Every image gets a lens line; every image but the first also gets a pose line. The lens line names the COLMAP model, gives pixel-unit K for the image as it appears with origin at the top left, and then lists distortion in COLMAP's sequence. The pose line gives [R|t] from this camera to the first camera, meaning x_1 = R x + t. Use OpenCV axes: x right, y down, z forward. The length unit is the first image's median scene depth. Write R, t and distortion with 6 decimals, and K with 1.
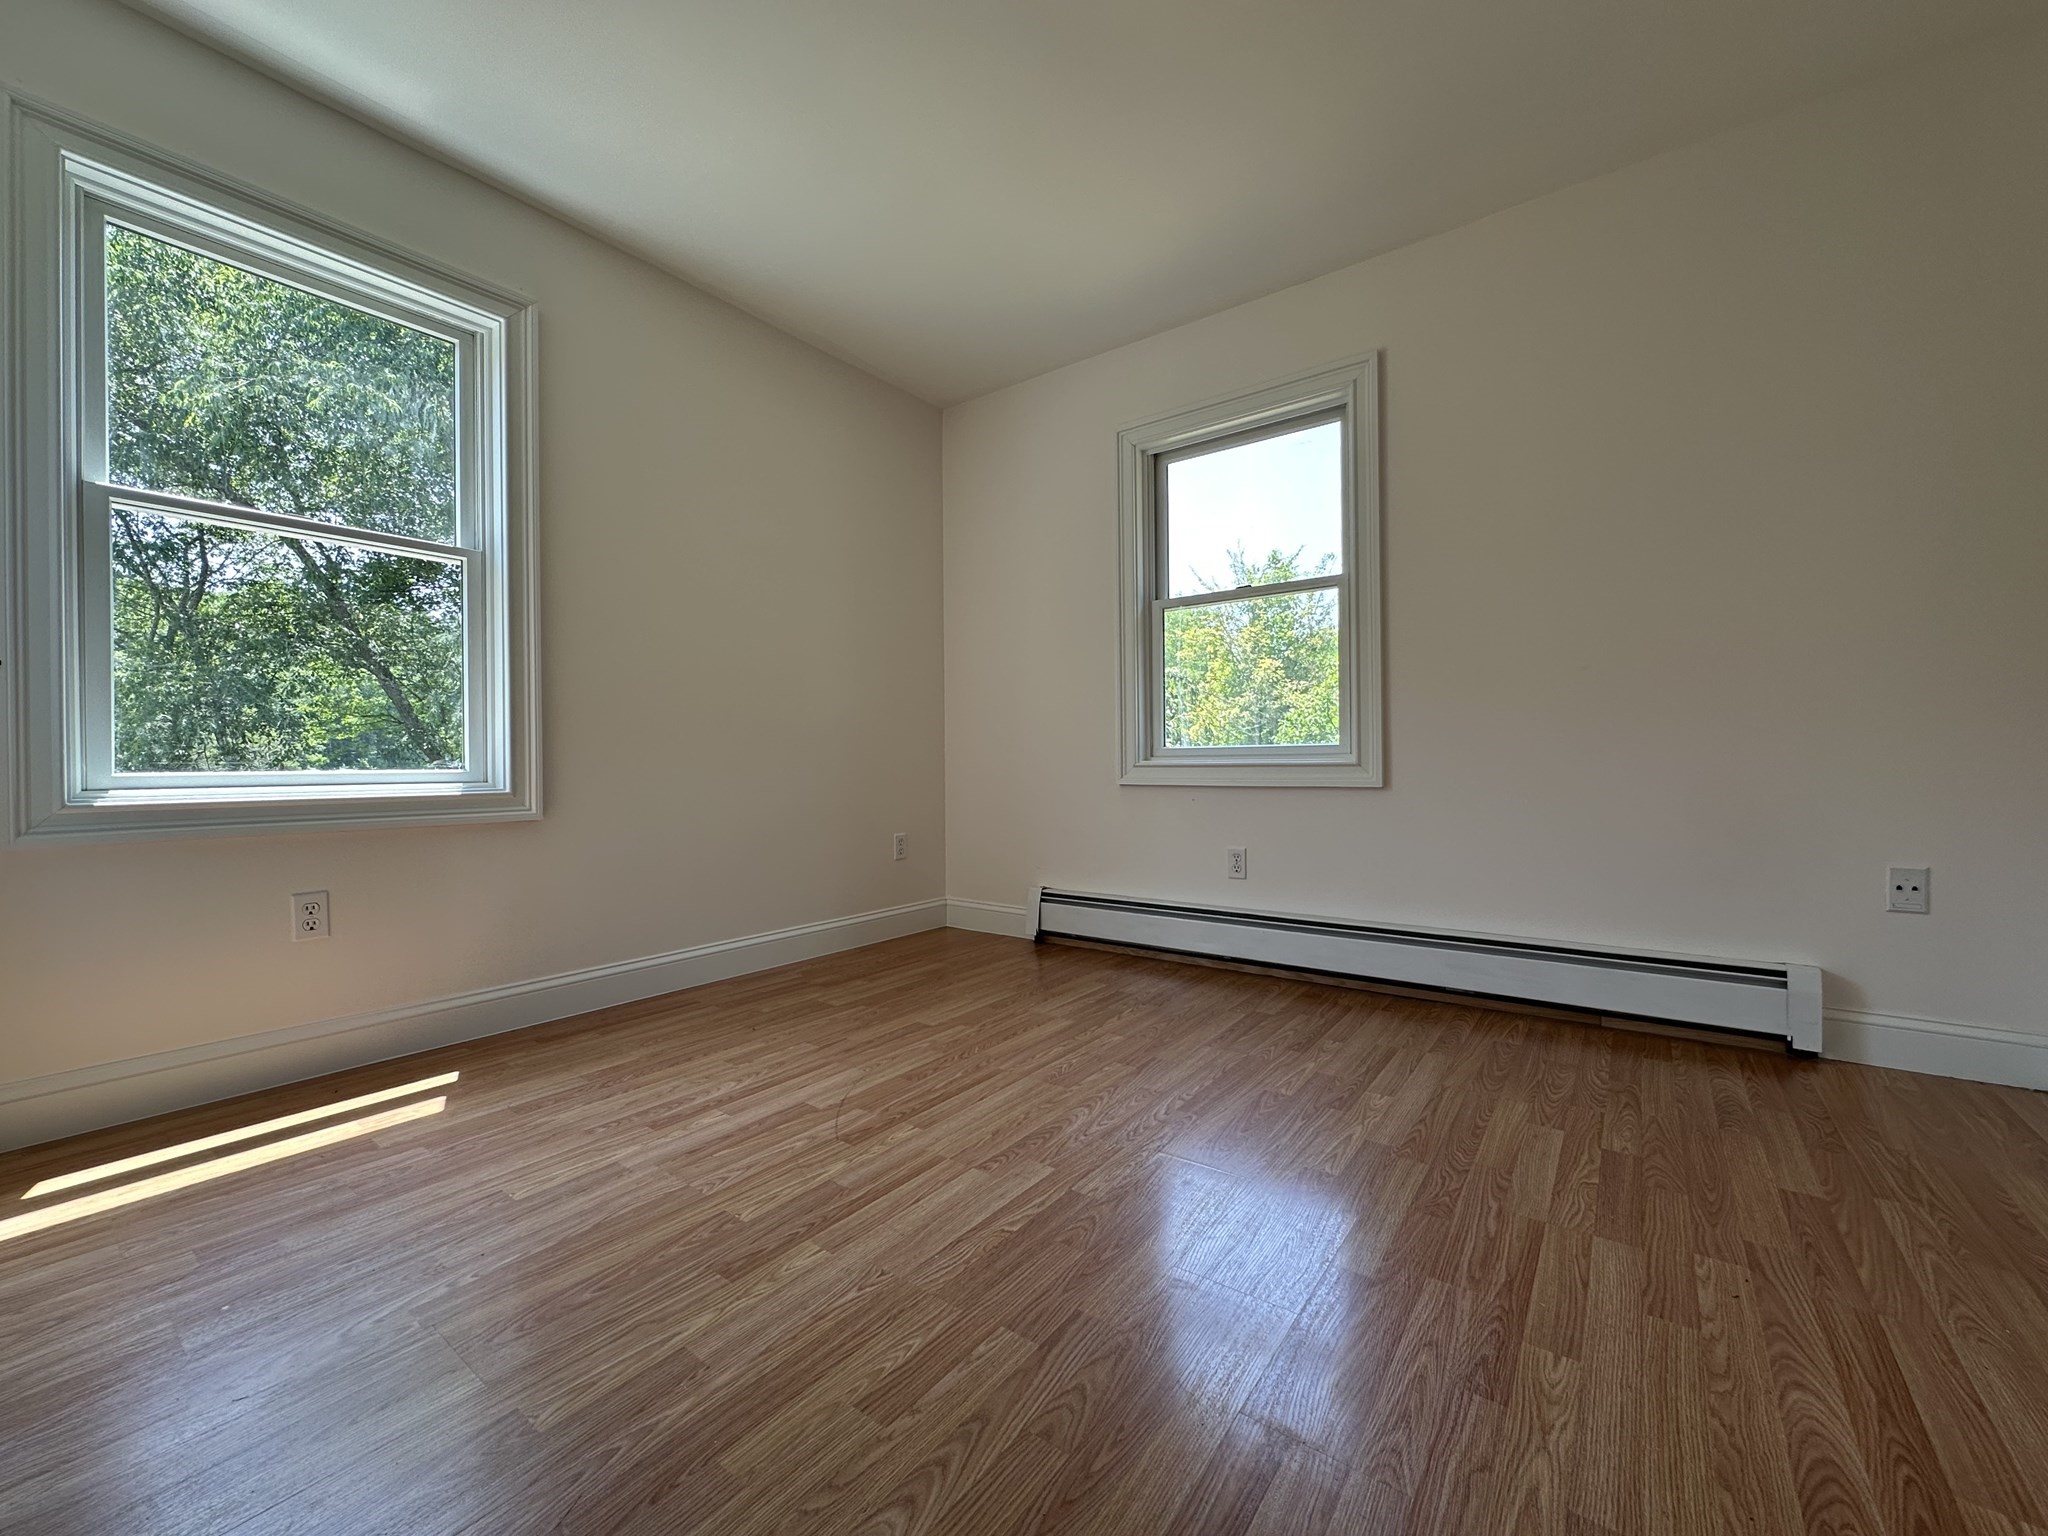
lens RADIAL K [[813.8, 0, 1035.0], [0, 813.8, 759.6], [0, 0, 1]] dist [-0.005217, 0.000304]
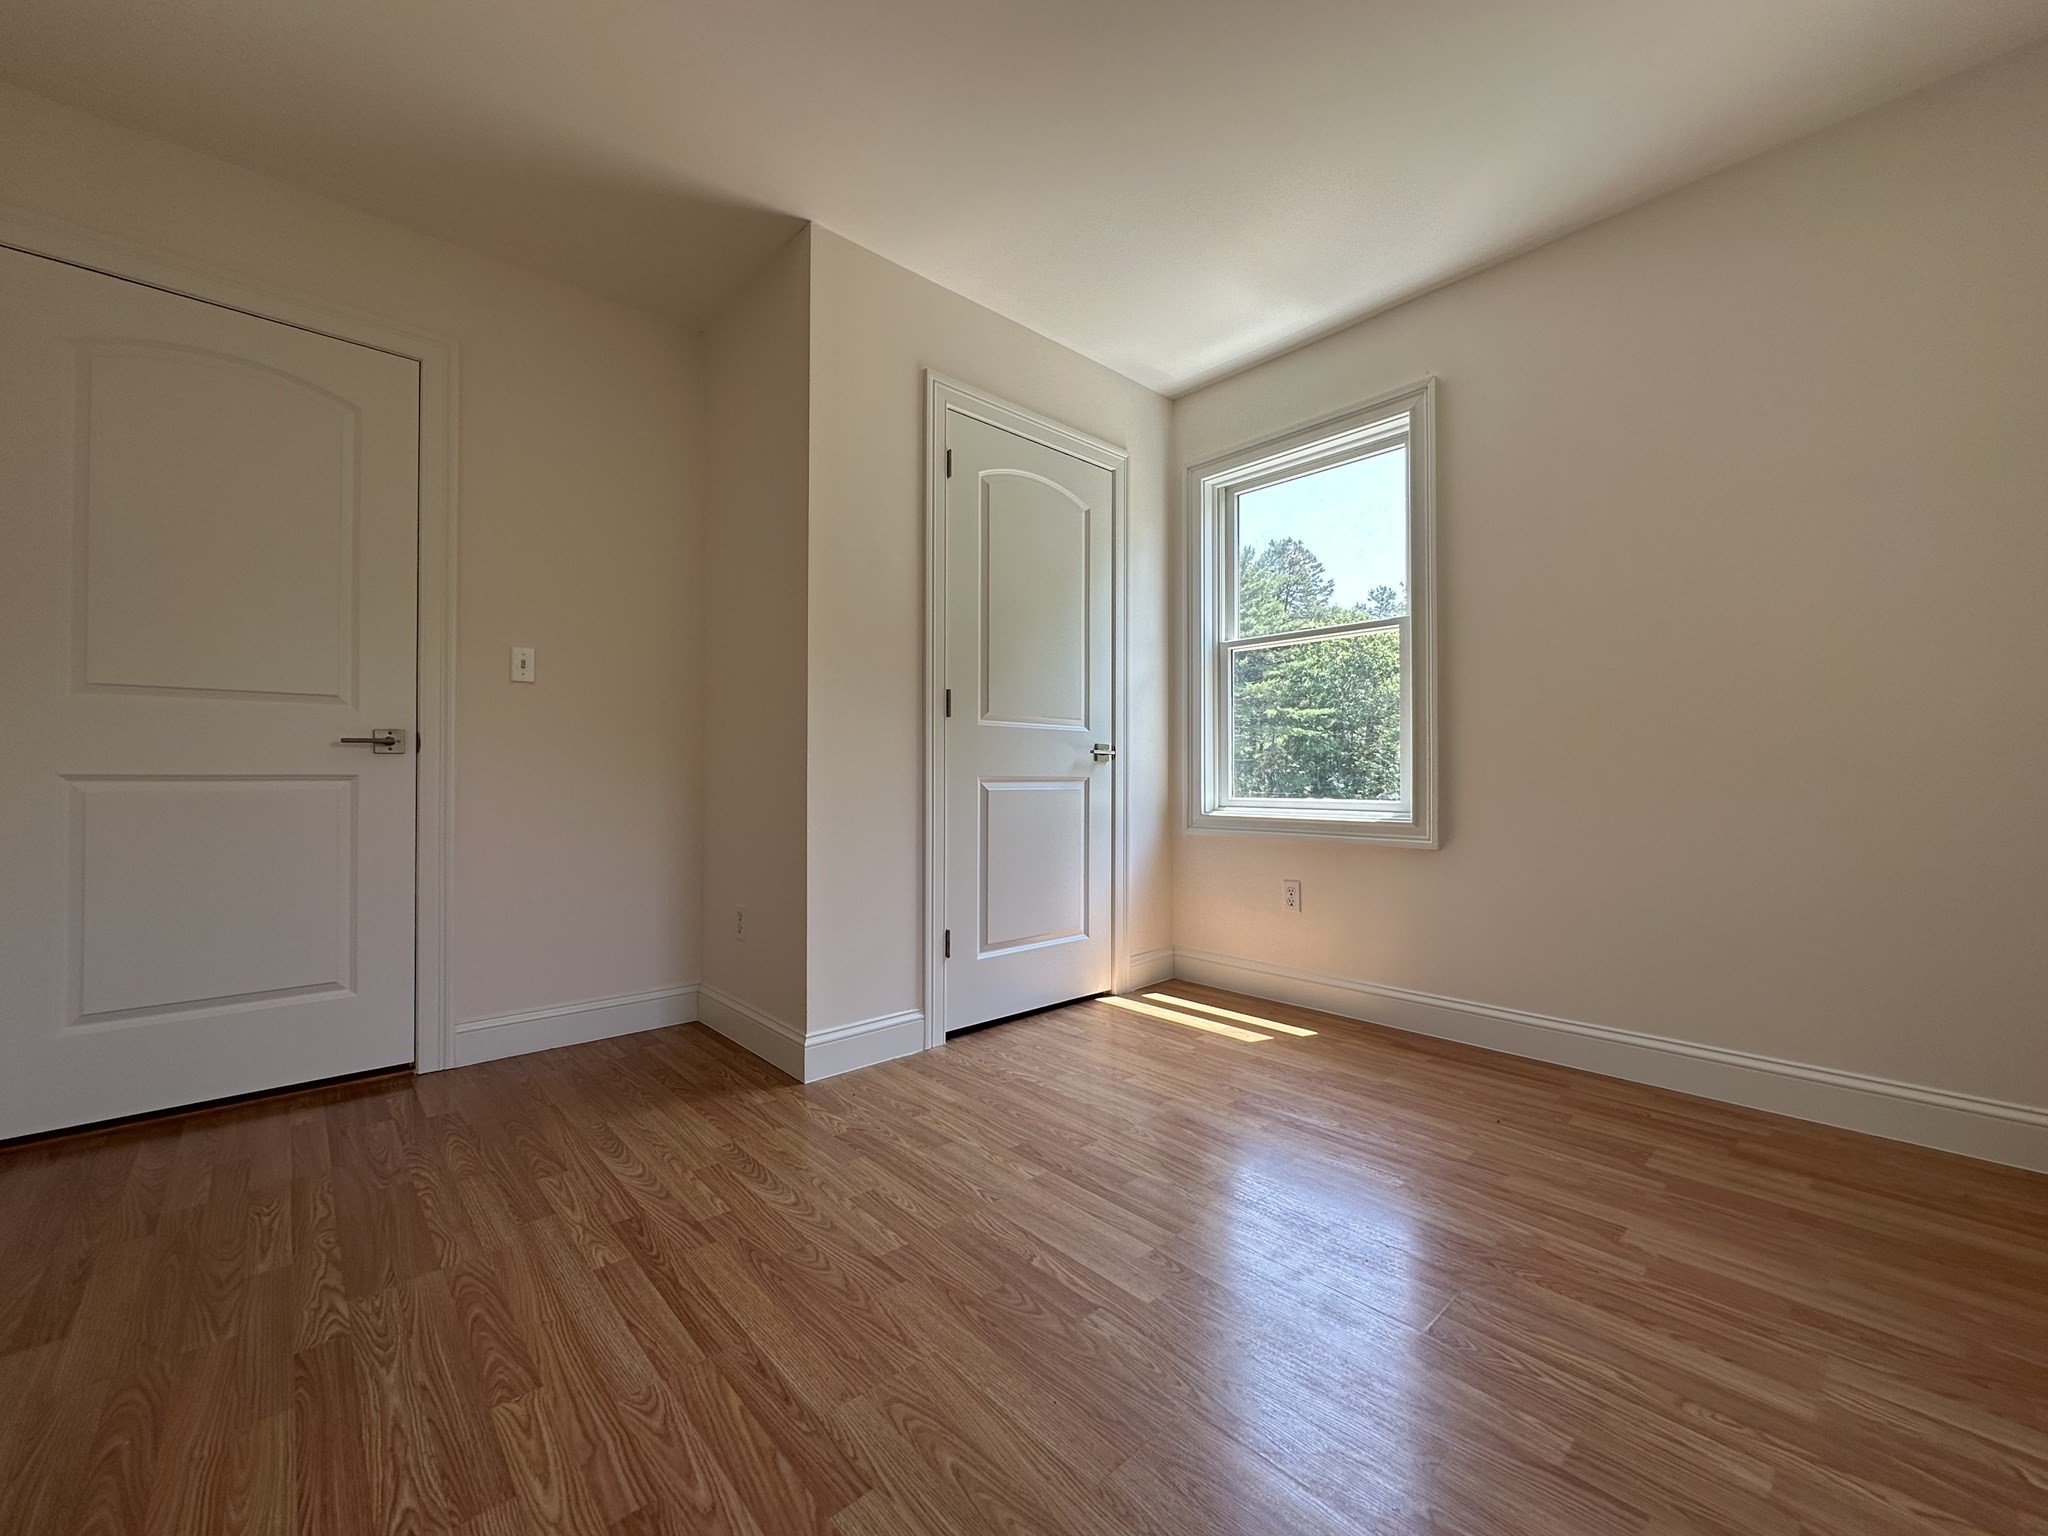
lens RADIAL K [[813.8, 0, 1013.5], [0, 813.8, 767.3], [0, 0, 1]] dist [-0.005217, 0.000304]
pose [[-0.198723, -0.003317, -0.980050, 0.688894], [0.006153, 0.999970, -0.004632, -0.041334], [0.980036, -0.006951, -0.198696, 0.805510]]
